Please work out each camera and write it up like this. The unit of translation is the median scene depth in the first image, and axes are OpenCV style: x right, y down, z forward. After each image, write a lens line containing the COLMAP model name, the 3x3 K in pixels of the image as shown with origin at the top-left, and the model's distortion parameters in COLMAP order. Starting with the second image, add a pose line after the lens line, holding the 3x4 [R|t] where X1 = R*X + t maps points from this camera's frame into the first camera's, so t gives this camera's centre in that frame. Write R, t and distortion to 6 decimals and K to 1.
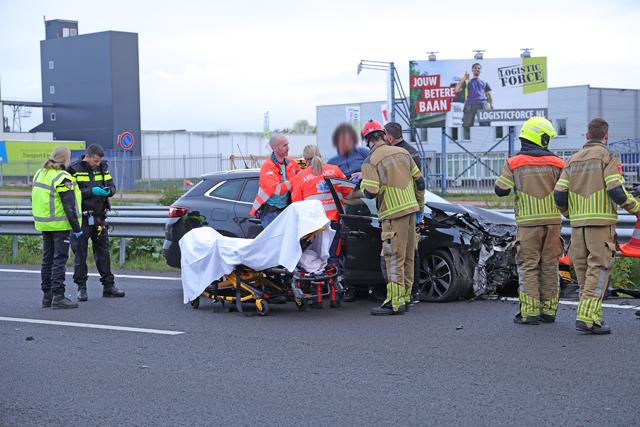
lens RADIAL K [[1356.2, 0, 315.5], [0, 1356.2, 206.2], [0, 0, 1]] dist [0.383032, 0.000000]
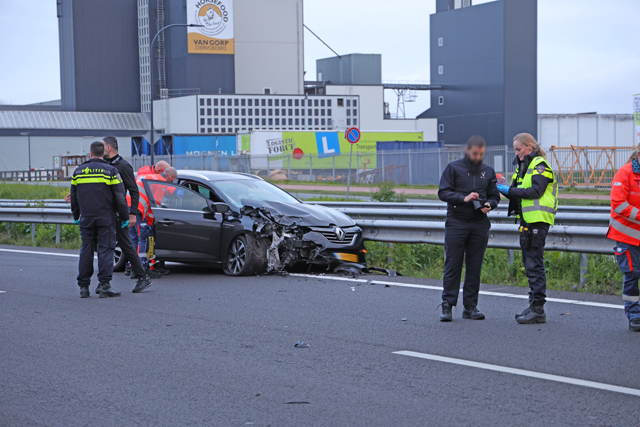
lens RADIAL K [[1635.5, 0, 329.1], [0, 1635.5, 201.4], [0, 0, 1]] dist [0.538498, 0.000000]
pose [[0.959449, 0.007418, -0.281785, 0.186855], [-0.007664, 0.999971, 0.000228, -0.000447], [0.281779, 0.001941, 0.959477, -0.143708]]
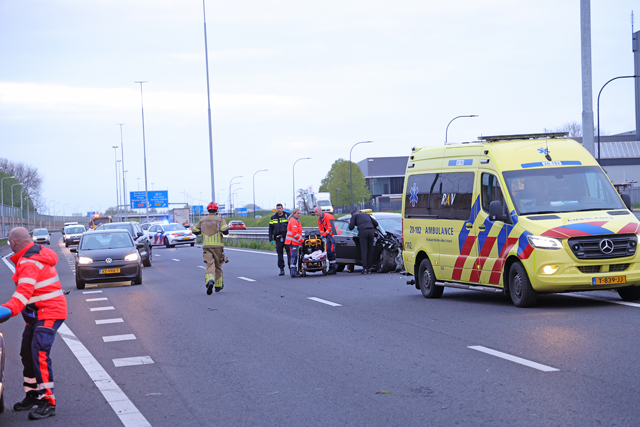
lens RADIAL K [[1680.5, 0, 324.9], [0, 1680.5, 208.7], [0, 0, 1]] dist [0.501515, 0.000000]
pose [[0.784374, -0.015442, -0.620096, 0.543065], [0.011205, 0.999880, -0.010726, -0.002612], [0.620187, 0.001465, 0.784452, -0.392530]]
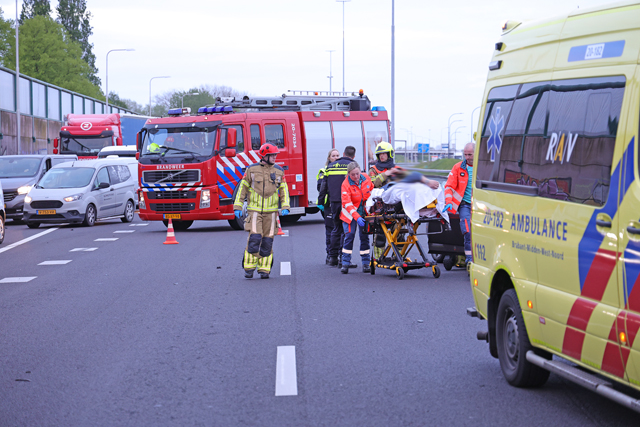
lens RADIAL K [[1743.4, 0, 321.9], [0, 1743.4, 218.4], [0, 0, 1]] dist [0.688116, 0.000000]
pose [[0.691206, 0.043299, -0.721359, 0.359829], [-0.030308, 0.999062, 0.030927, -0.008680], [0.722022, 0.000486, 0.691870, -0.088392]]
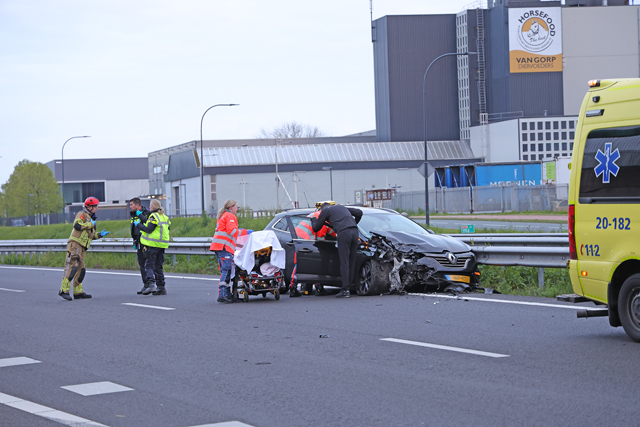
lens RADIAL K [[1865.3, 0, 325.0], [0, 1865.3, 196.2], [0, 0, 1]] dist [0.784917, 0.000000]
pose [[0.883675, -0.020572, -0.467649, 0.315787], [0.011618, 0.999690, -0.022022, 0.001395], [0.467957, 0.014027, 0.883640, -0.268292]]
